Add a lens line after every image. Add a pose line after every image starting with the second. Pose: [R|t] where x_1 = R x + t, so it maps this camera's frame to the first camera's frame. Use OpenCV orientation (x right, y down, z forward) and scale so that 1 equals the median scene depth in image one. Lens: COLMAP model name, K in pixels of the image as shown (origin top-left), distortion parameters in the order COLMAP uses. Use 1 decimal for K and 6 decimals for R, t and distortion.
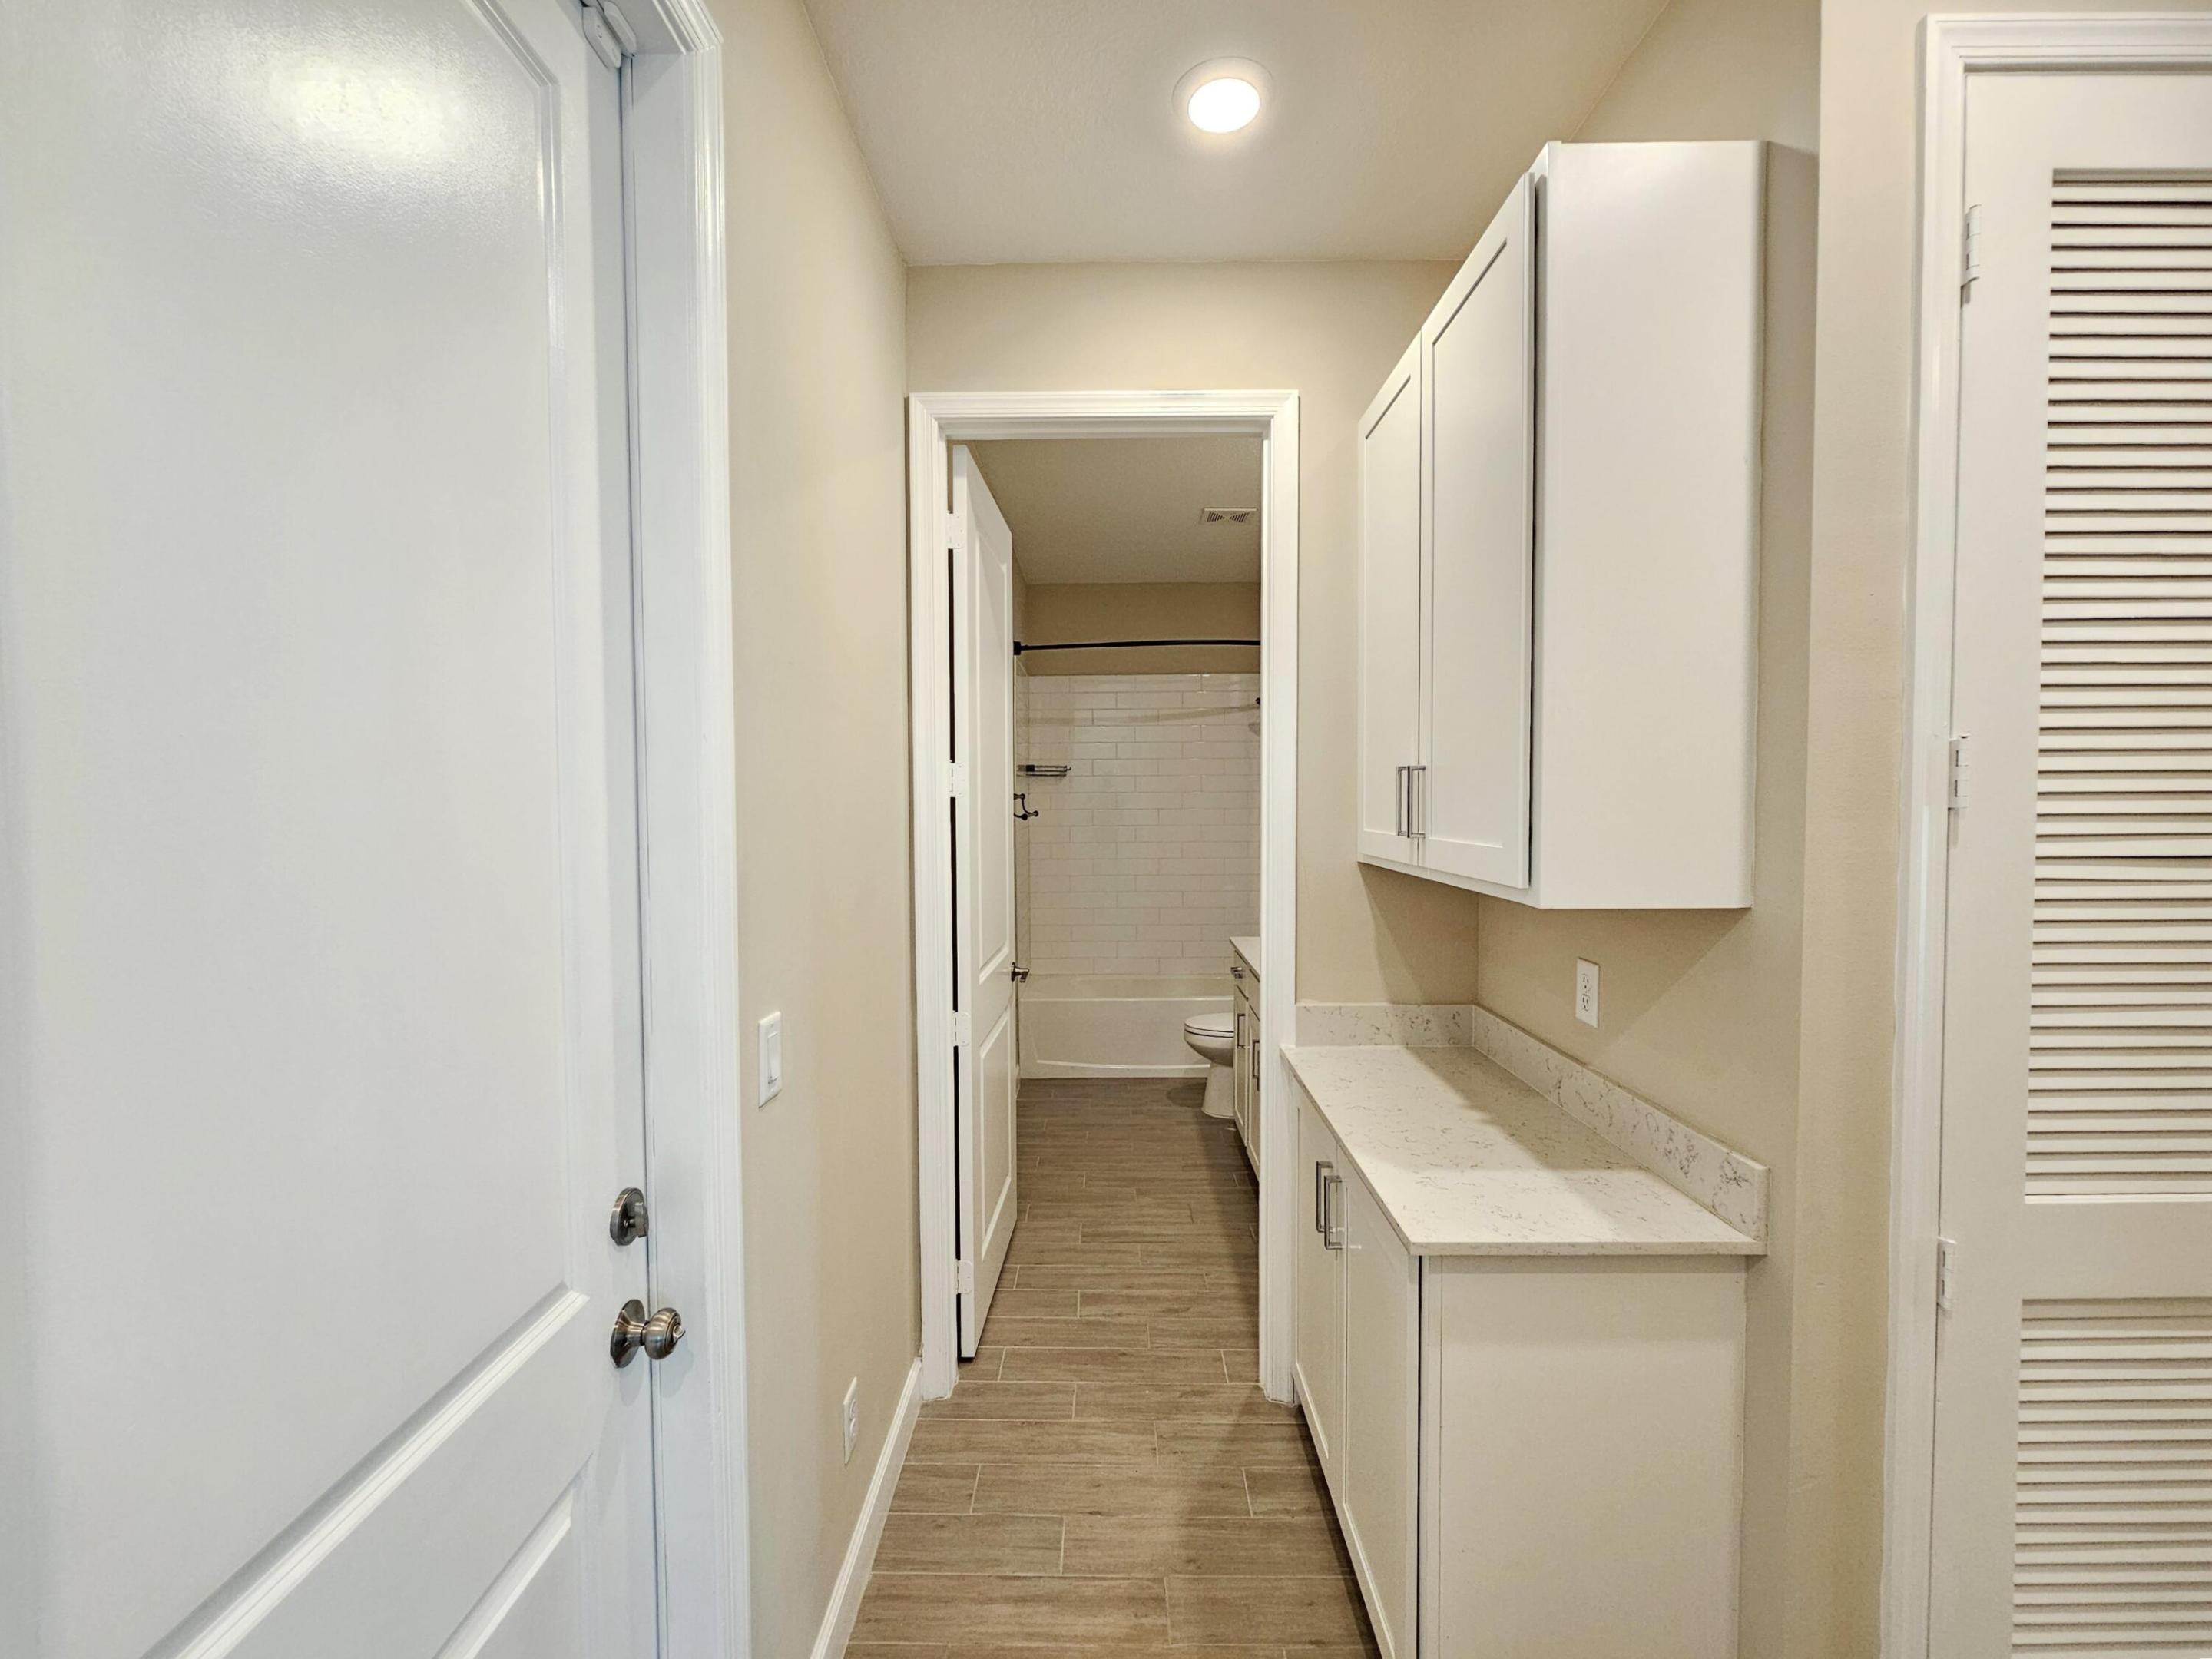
lens RADIAL K [[912.1, 0, 1104.0], [0, 912.1, 836.7], [0, 0, 1]] dist [-0.005975, 0.003135]
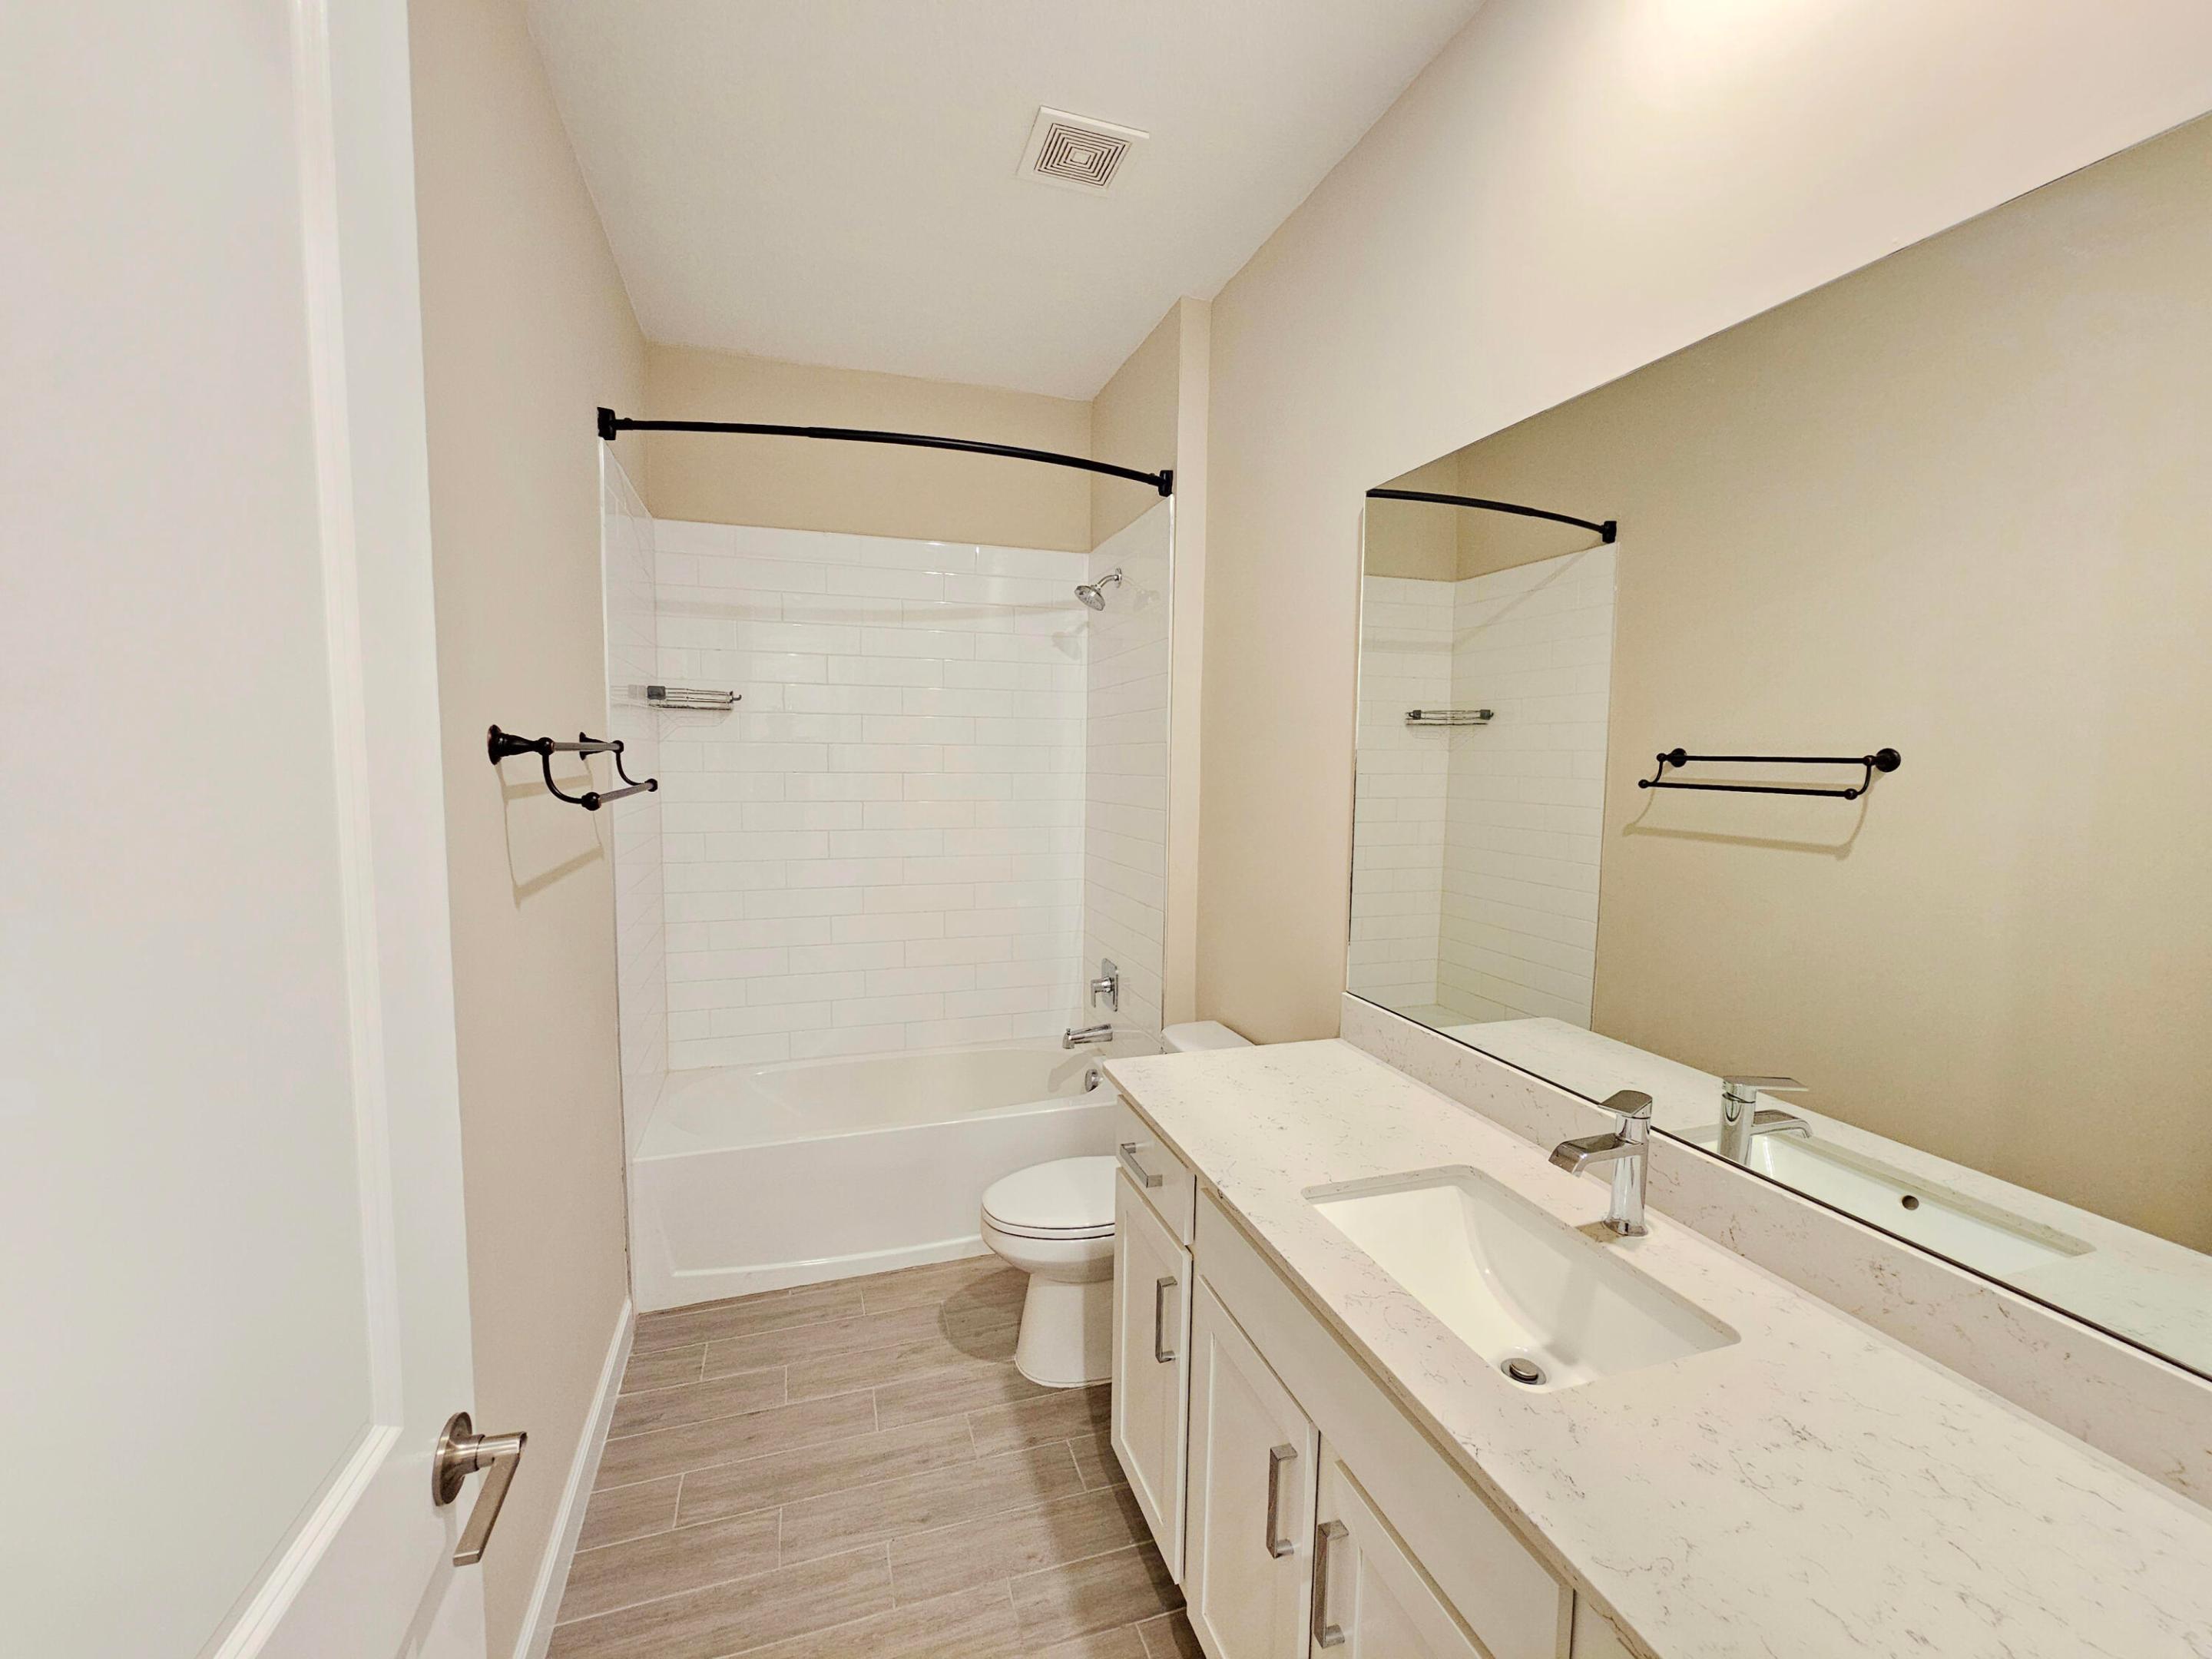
lens RADIAL K [[912.1, 0, 1097.0], [0, 912.1, 827.2], [0, 0, 1]] dist [-0.005975, 0.003135]
pose [[0.950740, -0.009846, 0.309834, -0.005235], [-0.003131, 0.999139, 0.041359, -0.024136], [-0.309974, -0.040291, 0.949891, 0.506587]]
